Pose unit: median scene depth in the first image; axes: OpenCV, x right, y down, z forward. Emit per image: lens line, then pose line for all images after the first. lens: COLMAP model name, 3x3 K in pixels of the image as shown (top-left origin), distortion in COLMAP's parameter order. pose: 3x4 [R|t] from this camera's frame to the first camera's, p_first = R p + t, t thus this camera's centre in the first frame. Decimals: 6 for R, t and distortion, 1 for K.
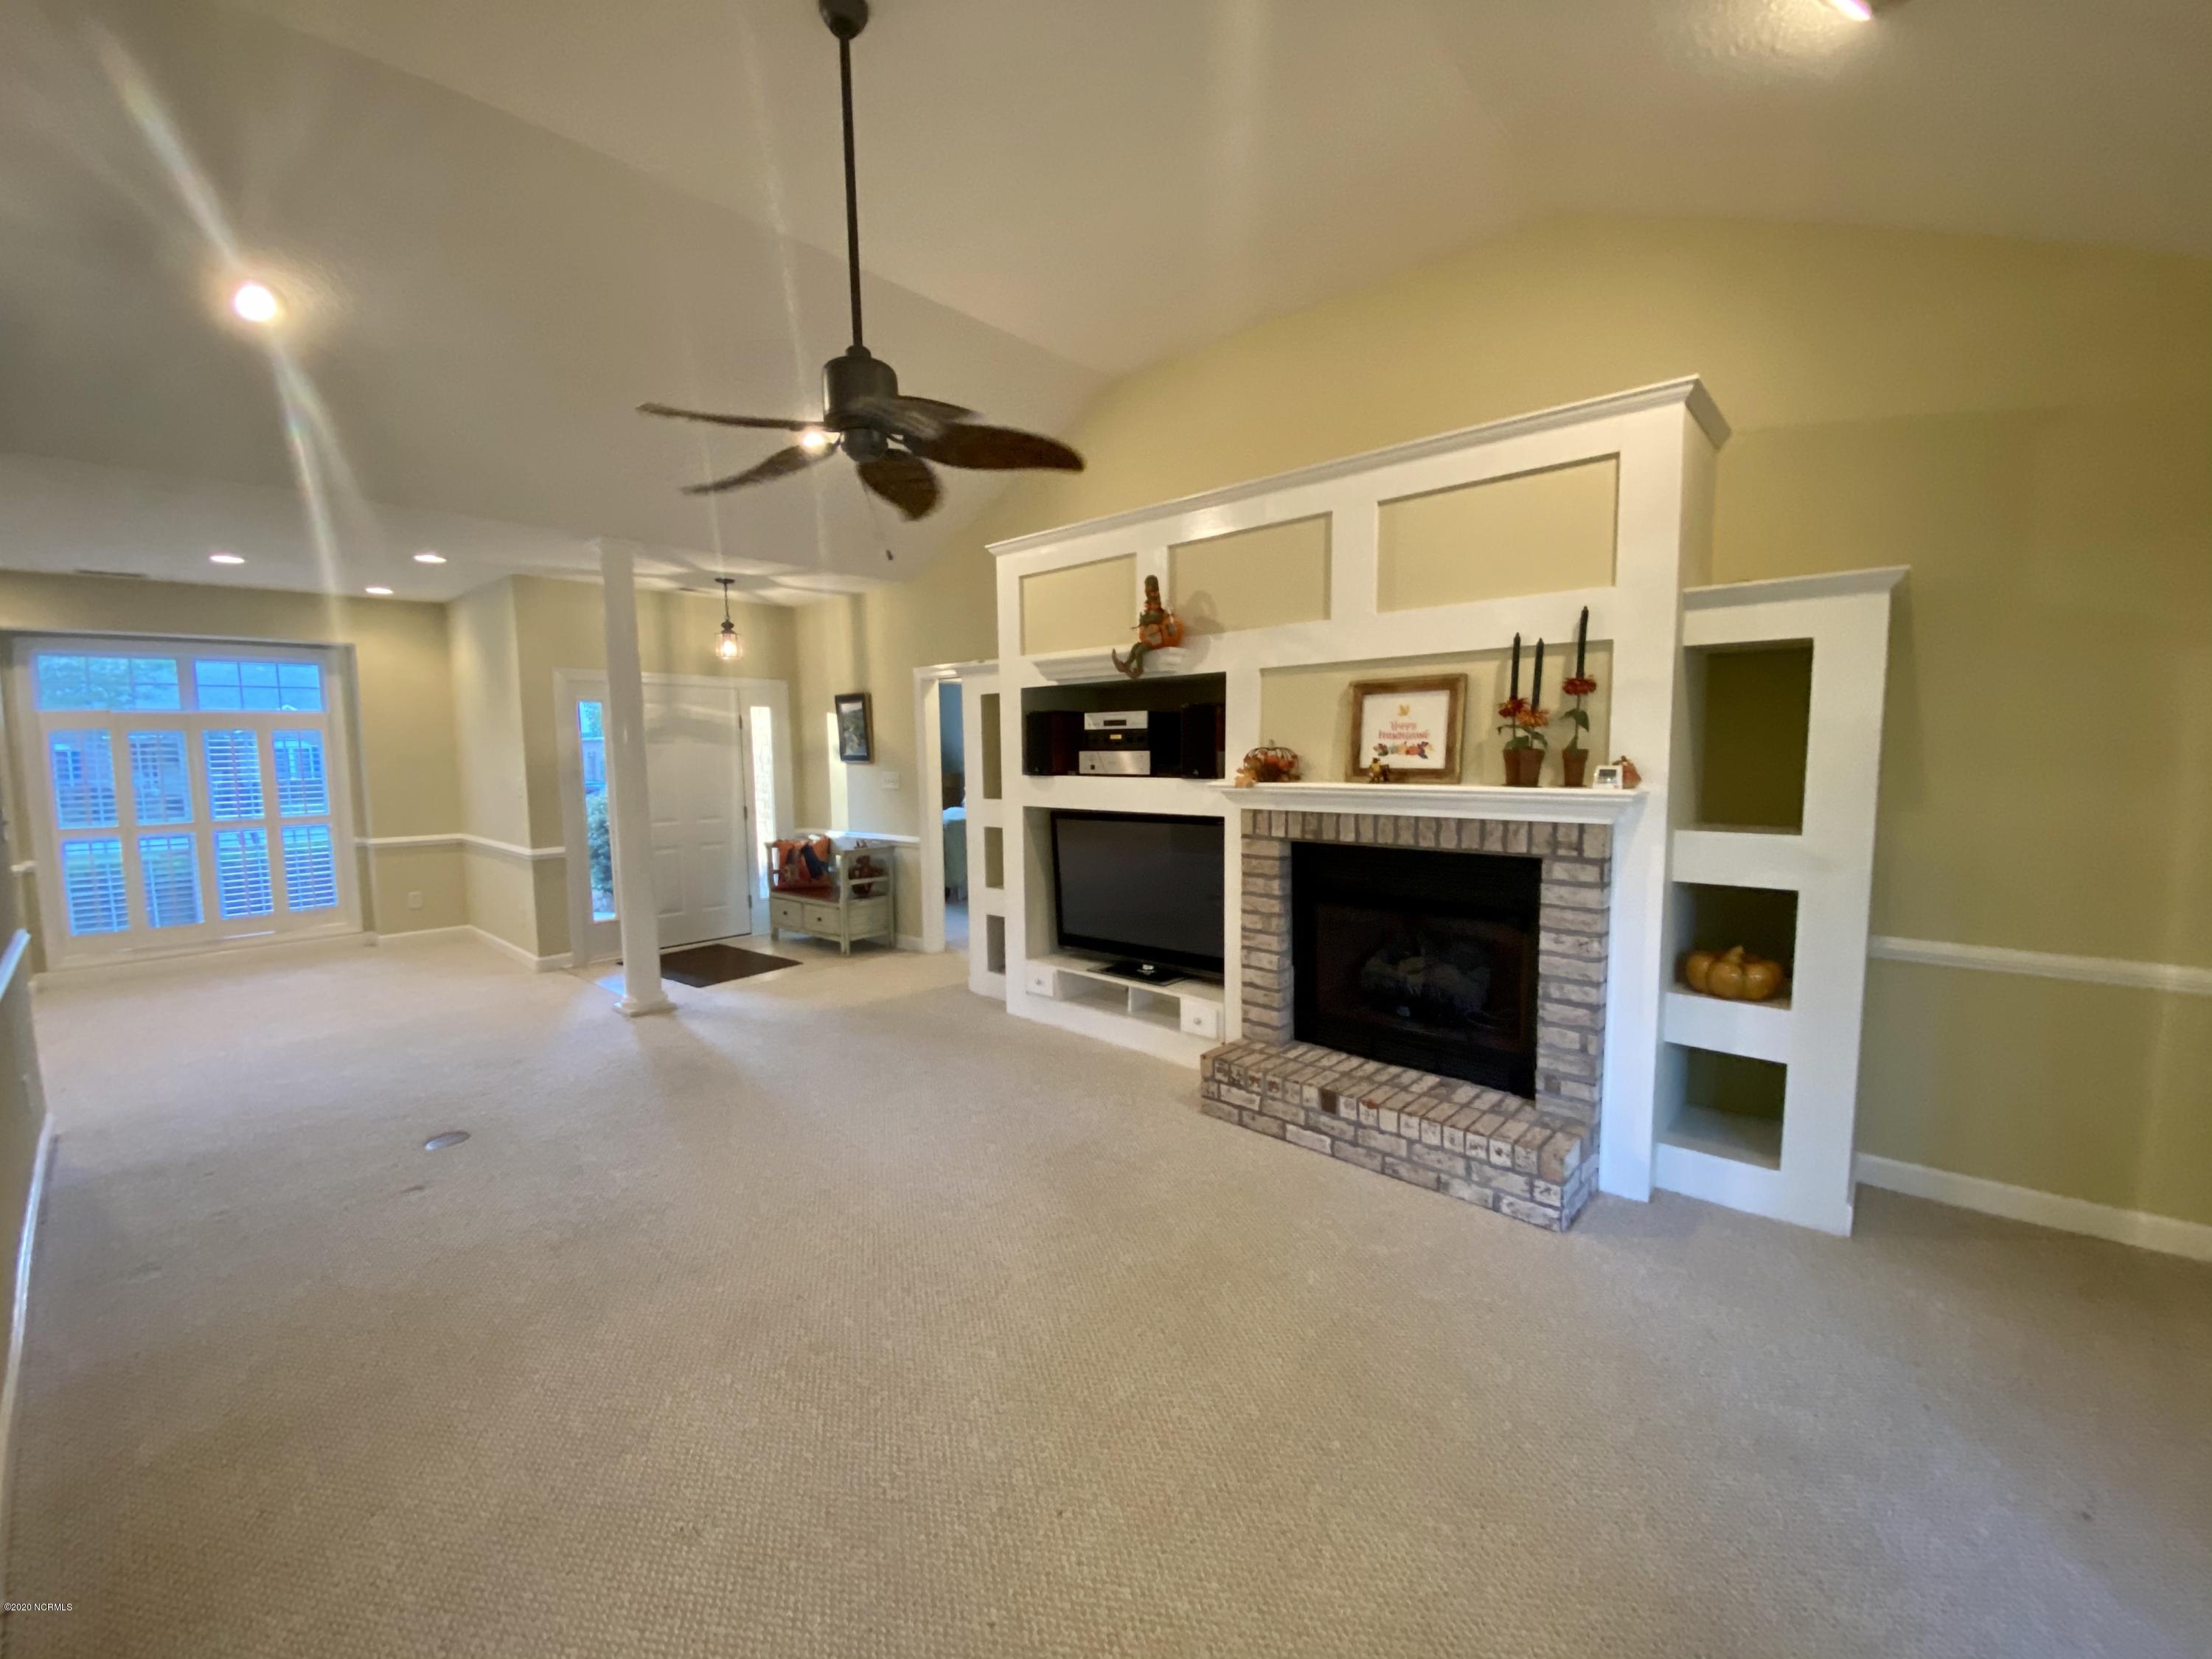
lens RADIAL K [[877.6, 0, 1159.8], [0, 877.6, 825.6], [0, 0, 1]] dist [0.001742, -0.000005]
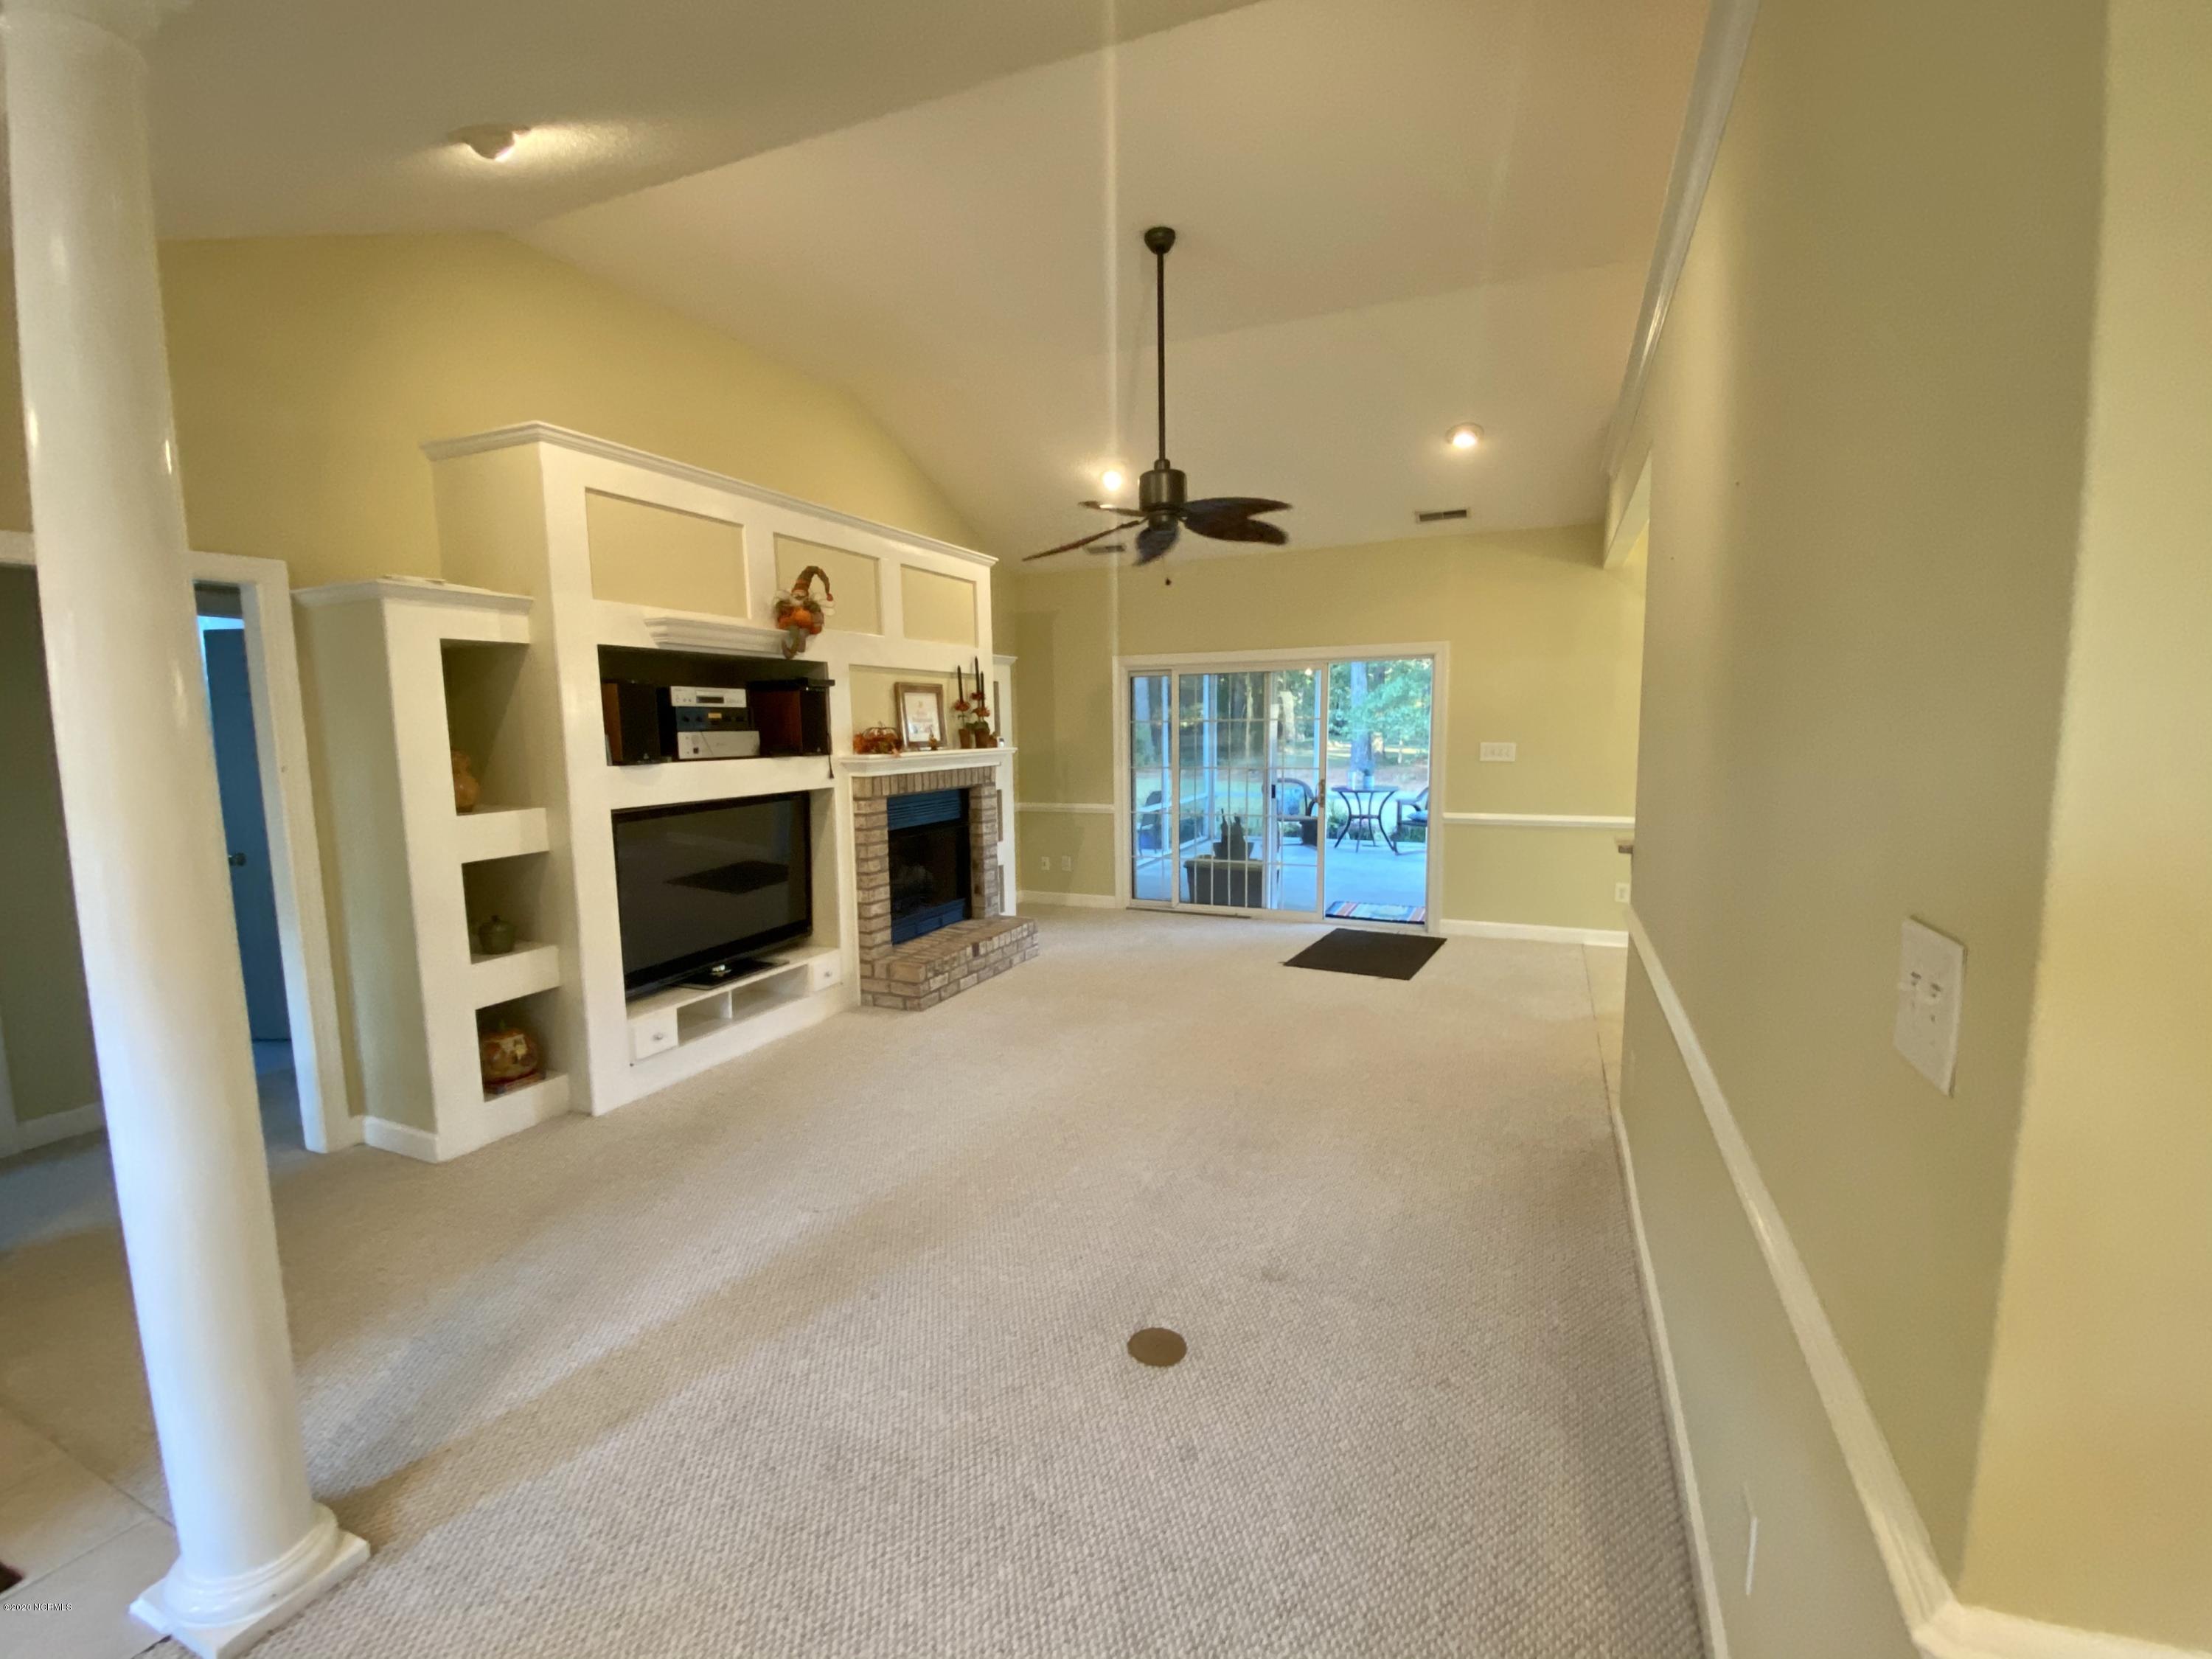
lens RADIAL K [[955.6, 0, 1106.0], [0, 955.6, 829.5], [0, 0, 1]] dist [0.000113, -0.000033]
pose [[-0.300202, -0.090613, 0.949562, -1.303292], [0.097222, 0.987387, 0.124960, -0.081972], [-0.948908, 0.129832, -0.287606, 1.080393]]
